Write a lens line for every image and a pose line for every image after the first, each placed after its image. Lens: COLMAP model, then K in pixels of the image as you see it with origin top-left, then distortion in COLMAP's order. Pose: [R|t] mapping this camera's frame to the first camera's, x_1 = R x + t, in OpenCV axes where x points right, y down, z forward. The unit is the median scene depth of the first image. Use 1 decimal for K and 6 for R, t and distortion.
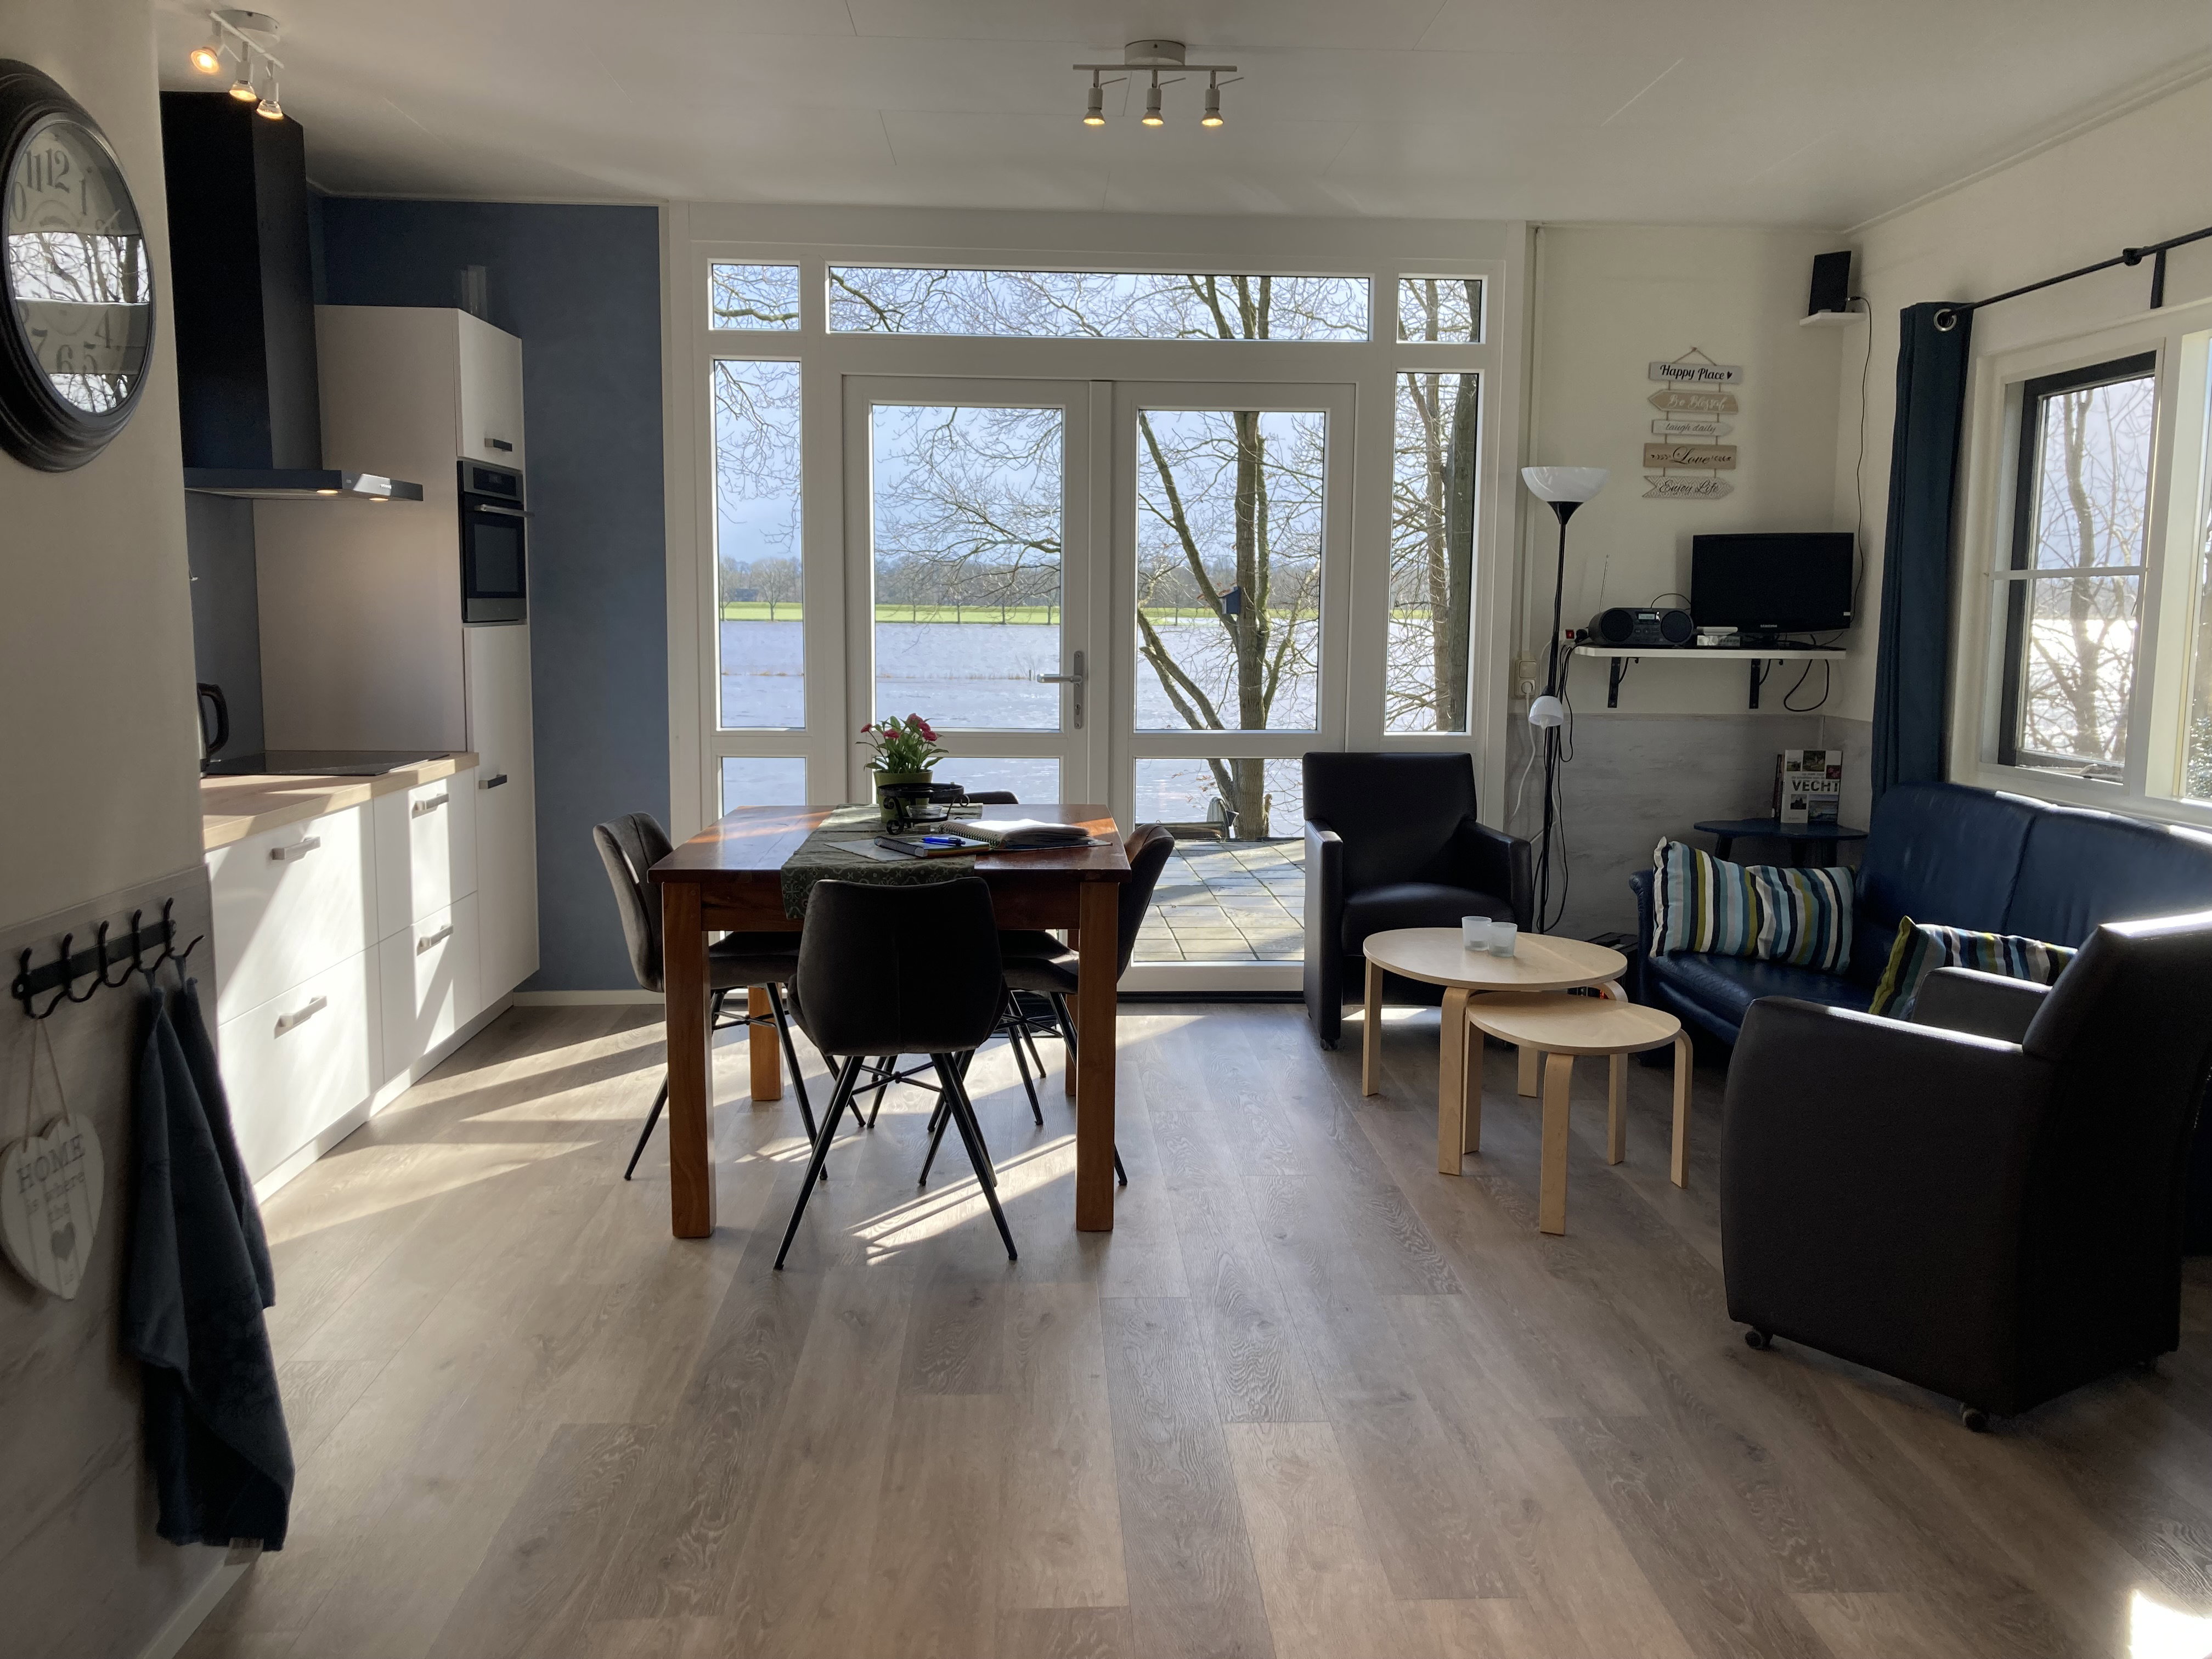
lens RADIAL K [[1808.1, 0, 1125.7], [0, 1808.1, 831.8], [0, 0, 1]] dist [0.047041, -0.057235]
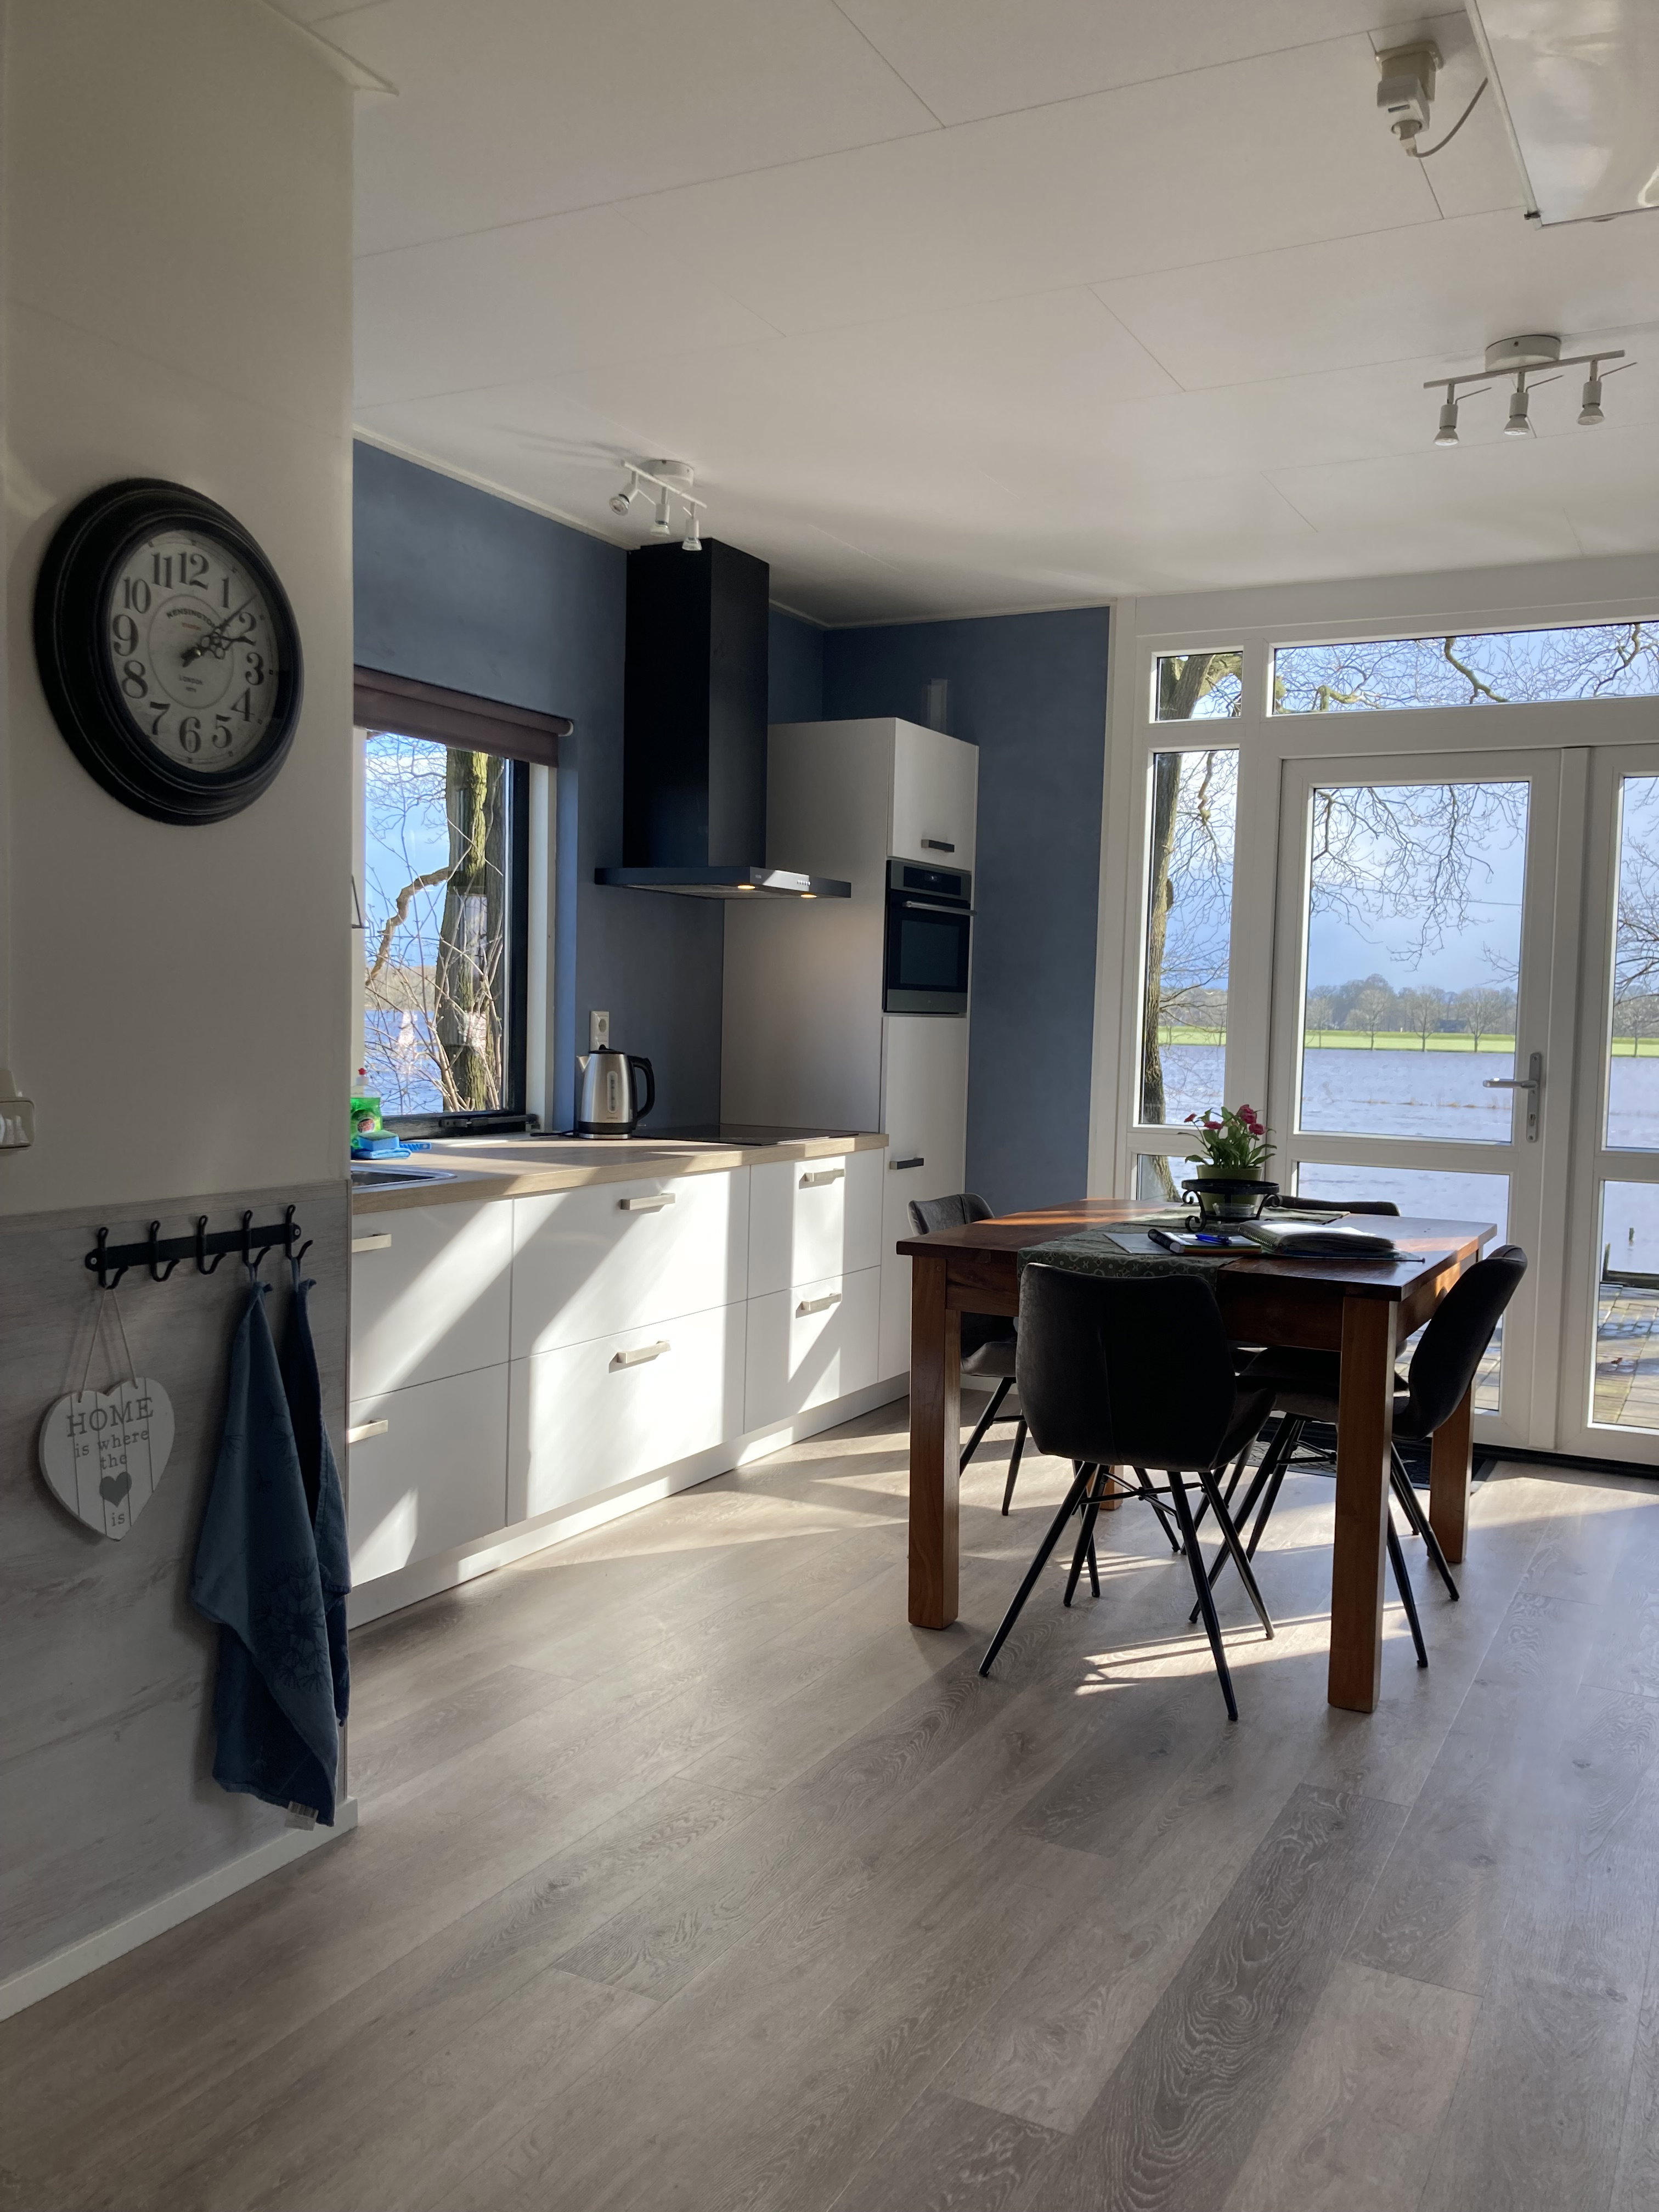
lens RADIAL K [[1808.1, 0, 830.1], [0, 1808.1, 1125.8], [0, 0, 1]] dist [0.047041, -0.057235]
pose [[0.859099, 0.041537, -0.510121, 0.167538], [-0.079484, 0.995437, -0.052806, 0.010486], [0.505599, 0.085912, 0.858480, 0.101150]]
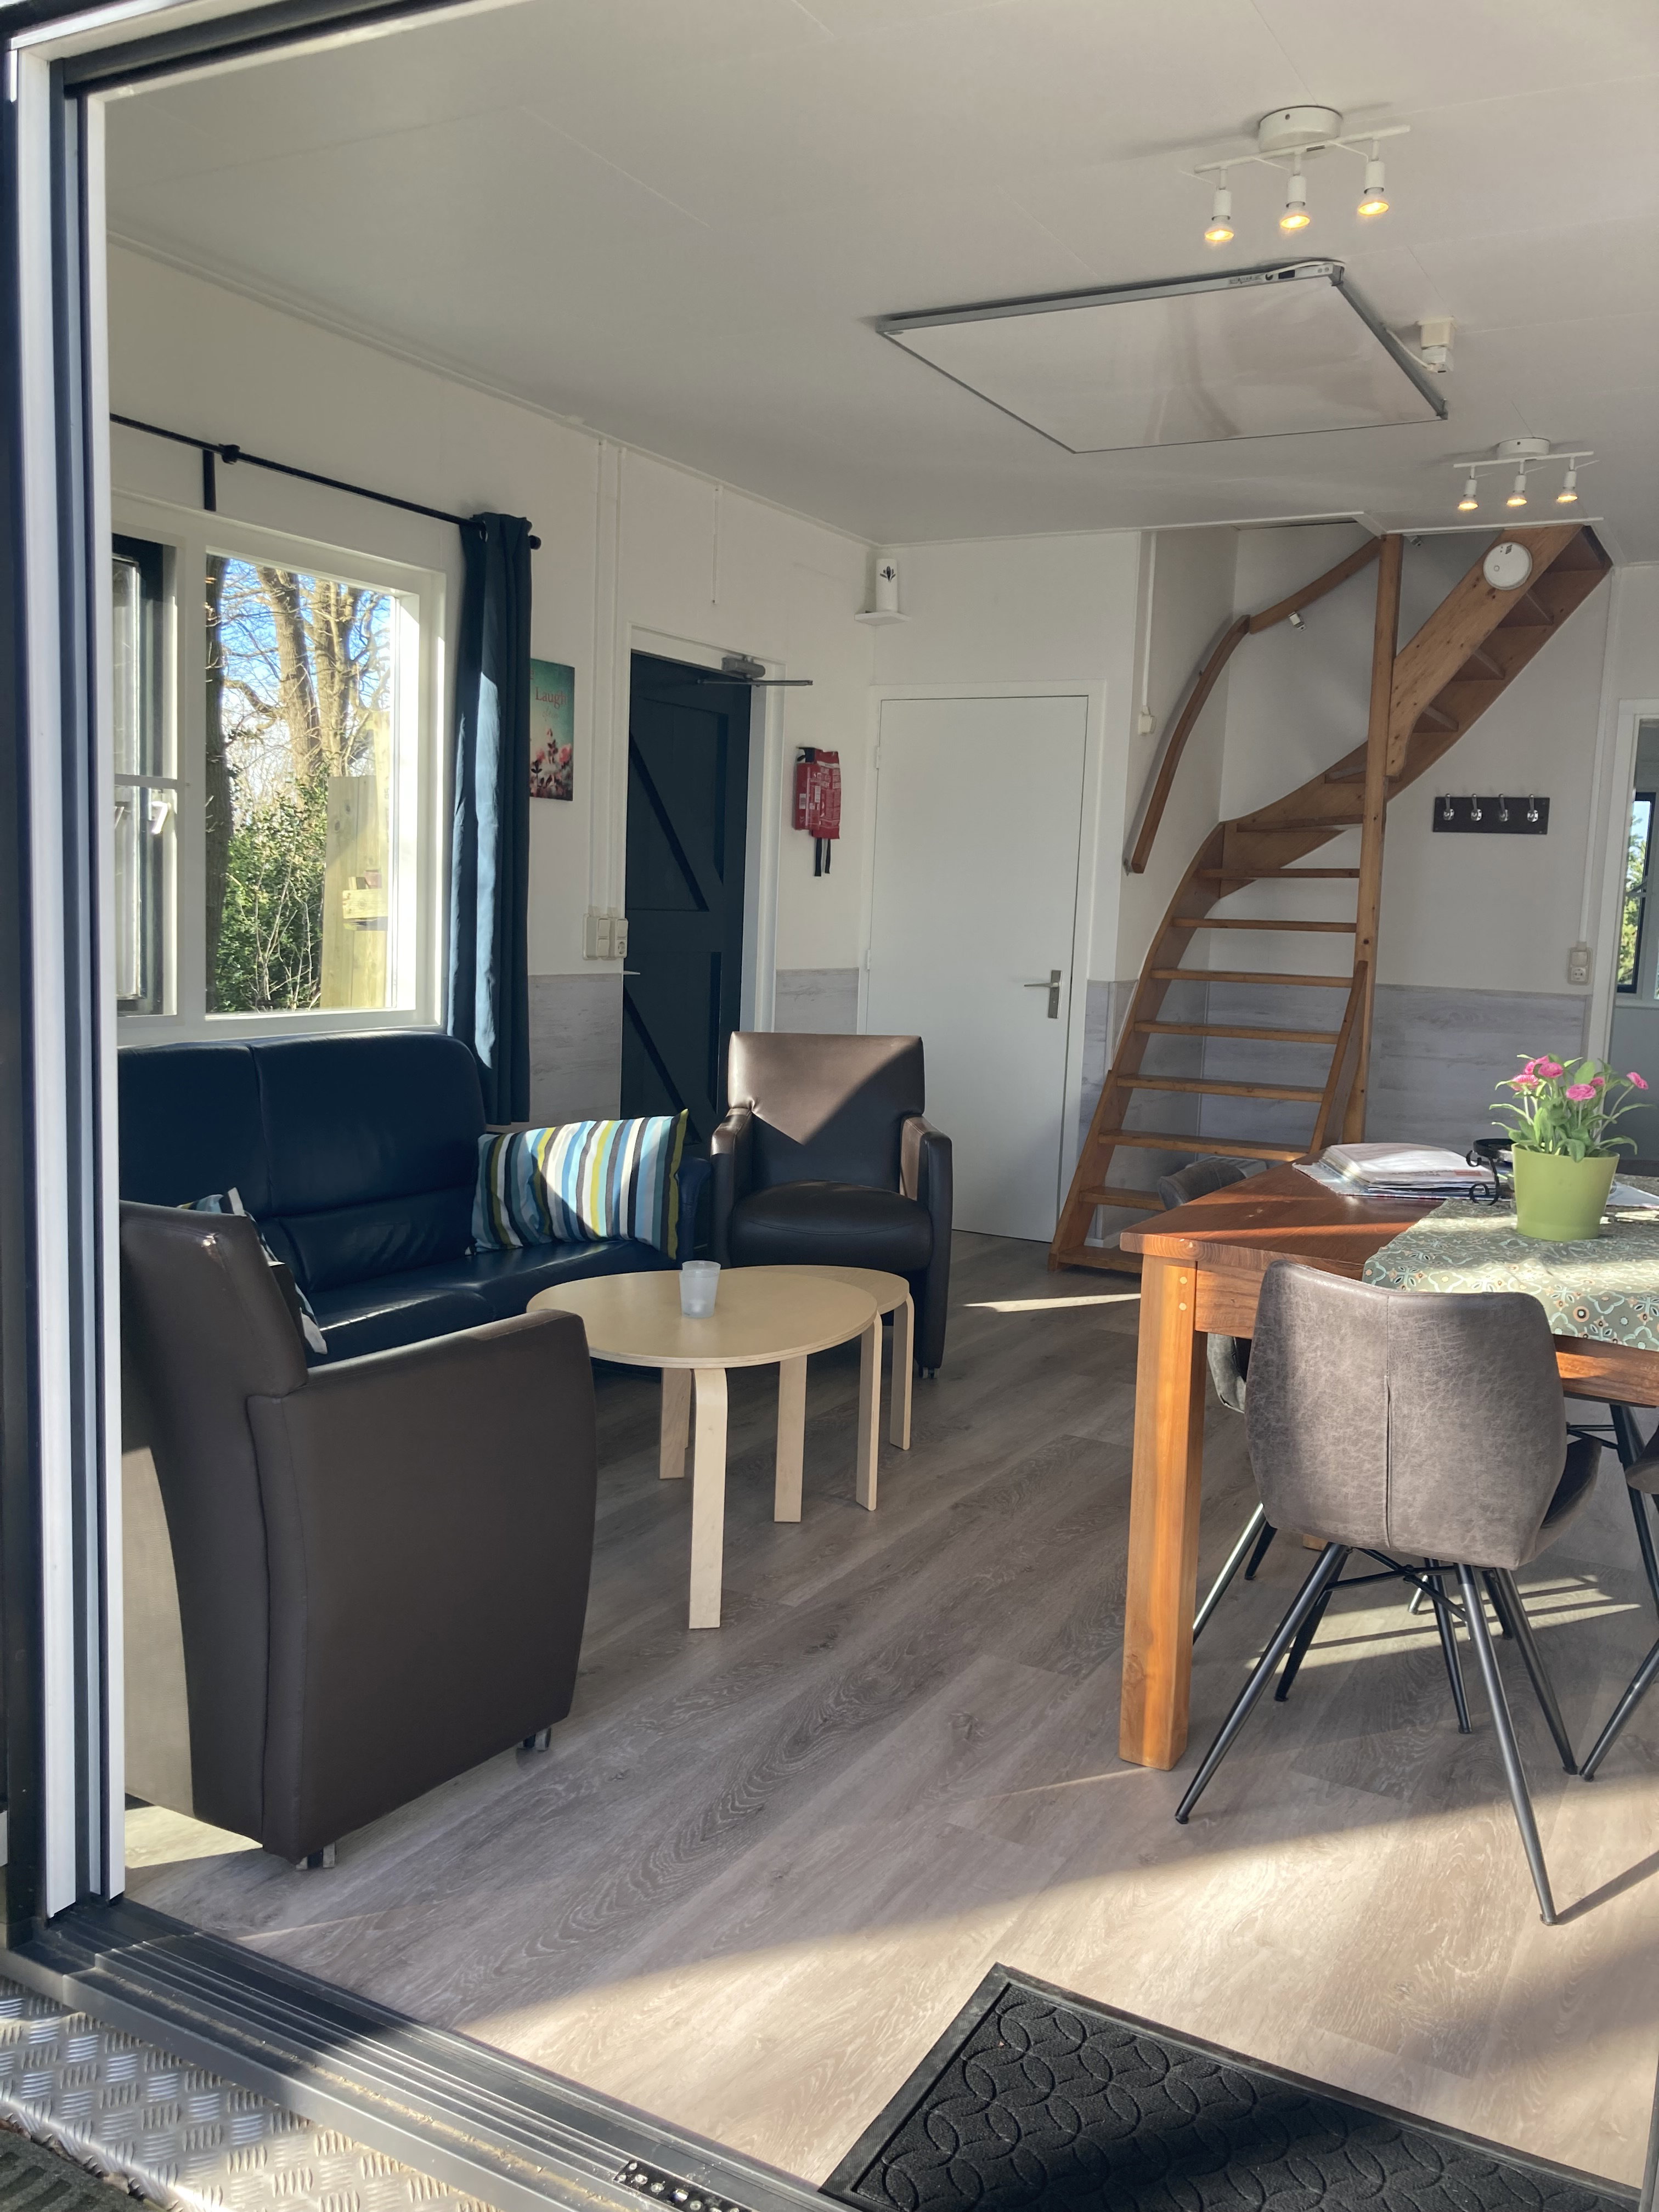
lens RADIAL K [[1808.1, 0, 821.9], [0, 1808.1, 1128.4], [0, 0, 1]] dist [0.047041, -0.057235]
pose [[-0.849087, -0.110137, 0.516643, -0.216156], [0.017088, 0.971785, 0.235247, -0.179811], [-0.527976, 0.208573, -0.823249, 1.583027]]
